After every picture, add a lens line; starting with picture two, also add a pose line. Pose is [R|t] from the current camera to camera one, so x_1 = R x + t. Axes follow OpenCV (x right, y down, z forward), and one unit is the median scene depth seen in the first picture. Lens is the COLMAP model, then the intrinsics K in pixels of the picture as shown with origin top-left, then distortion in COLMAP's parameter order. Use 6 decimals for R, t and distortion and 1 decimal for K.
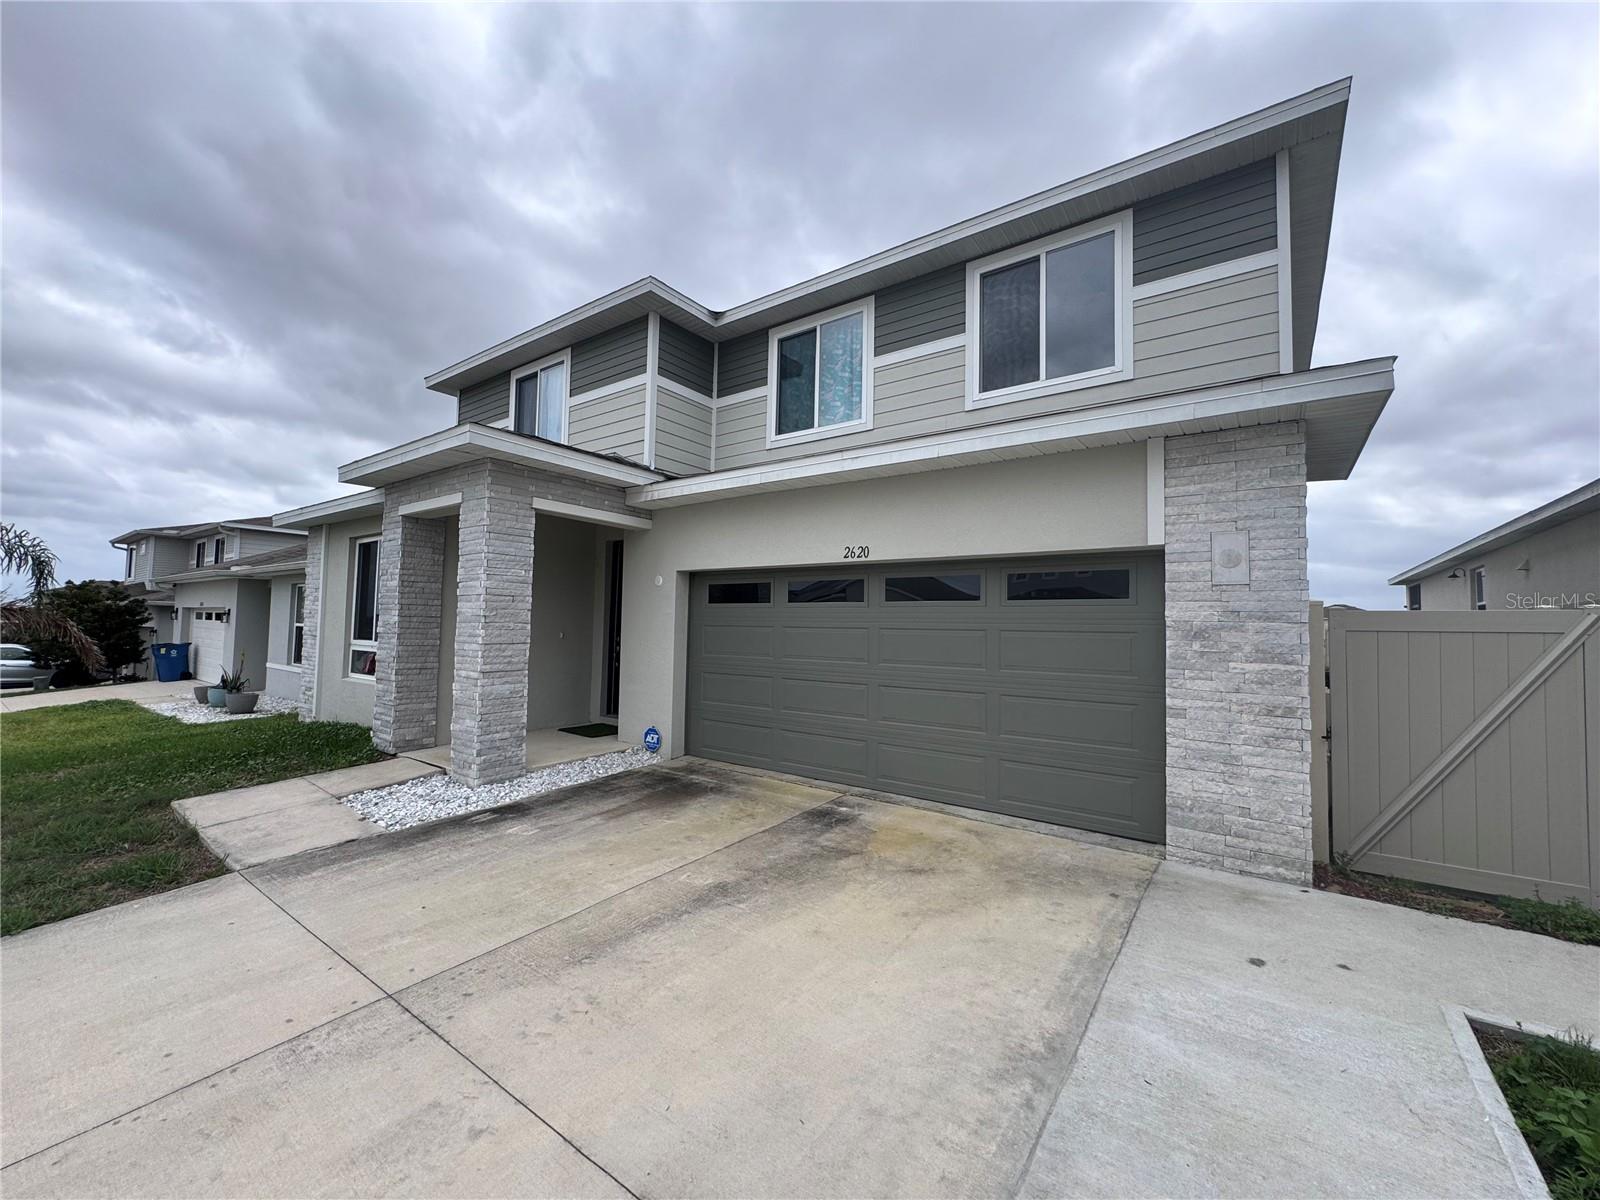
lens RADIAL K [[641.7, 0, 802.6], [0, 641.7, 600.6], [0, 0, 1]] dist [-0.002477, -0.000209]
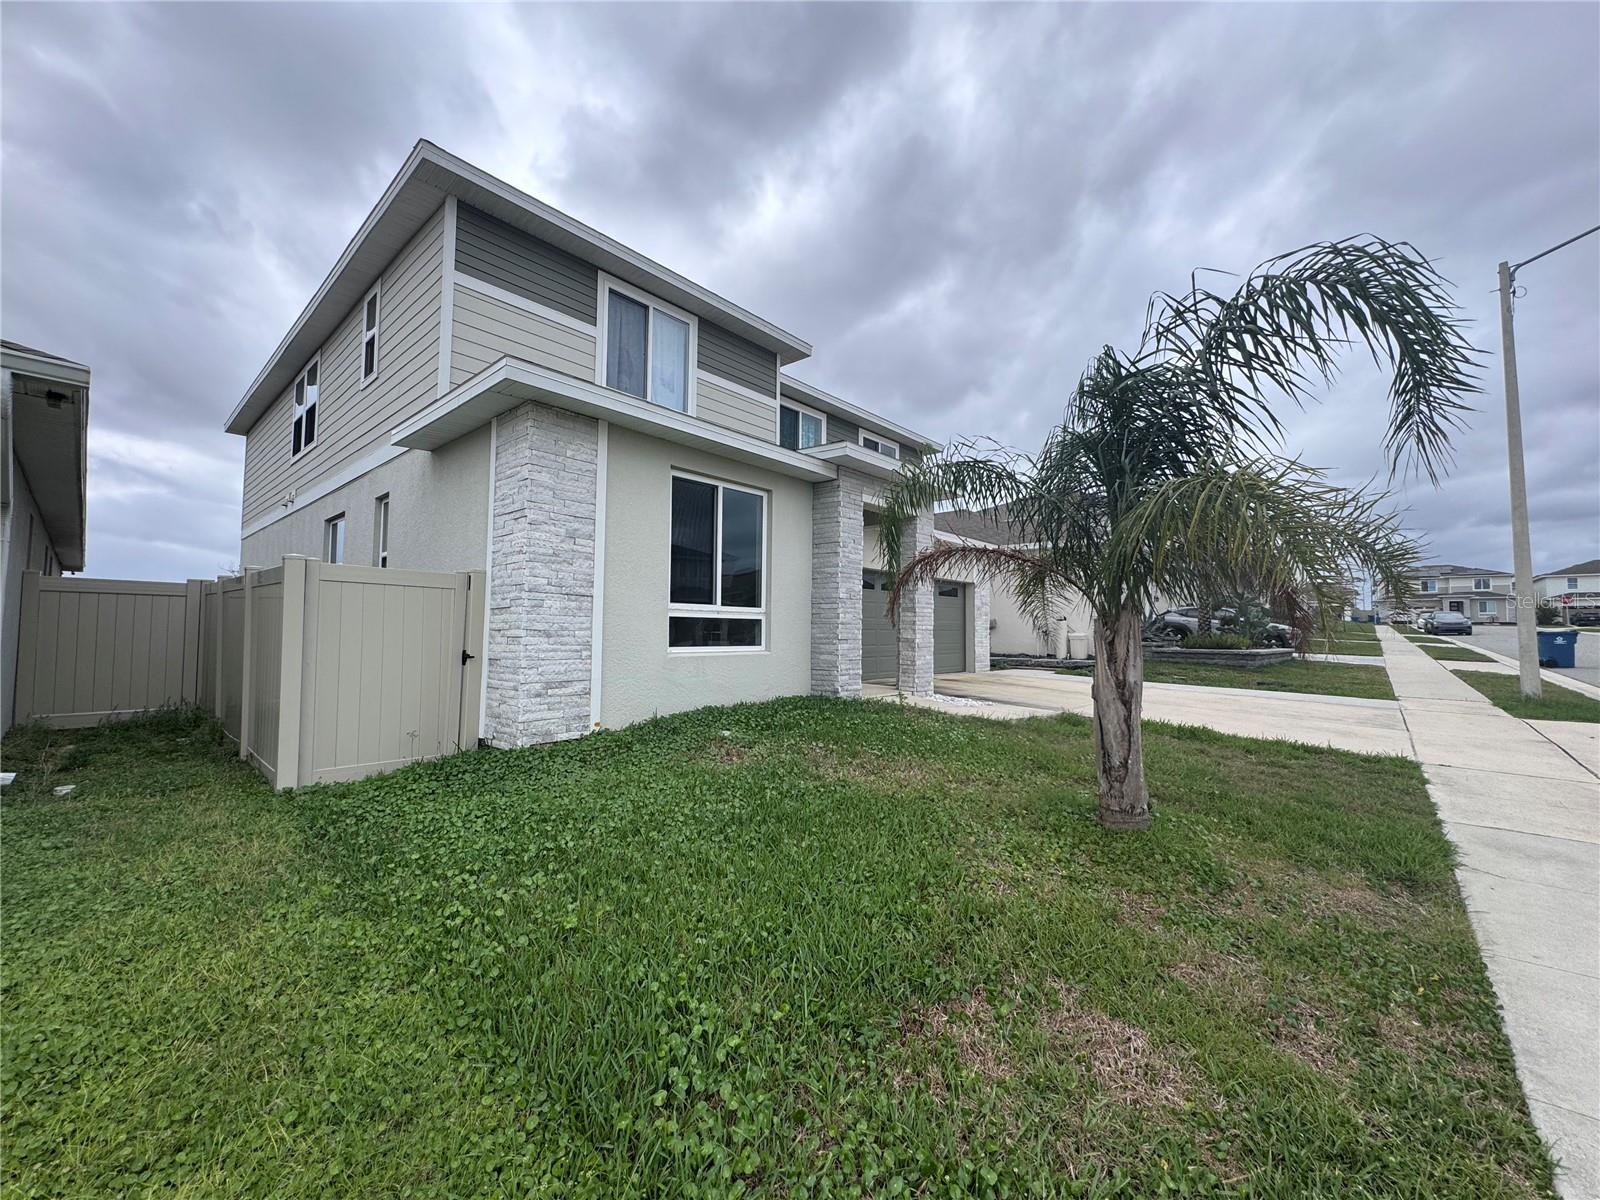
lens RADIAL K [[641.7, 0, 794.1], [0, 641.7, 600.0], [0, 0, 1]] dist [-0.002477, -0.000209]
pose [[0.098286, 0.028606, 0.994747, -1.943943], [-0.052464, 0.998346, -0.023525, 0.091605], [-0.993774, -0.049877, 0.099625, 1.063155]]
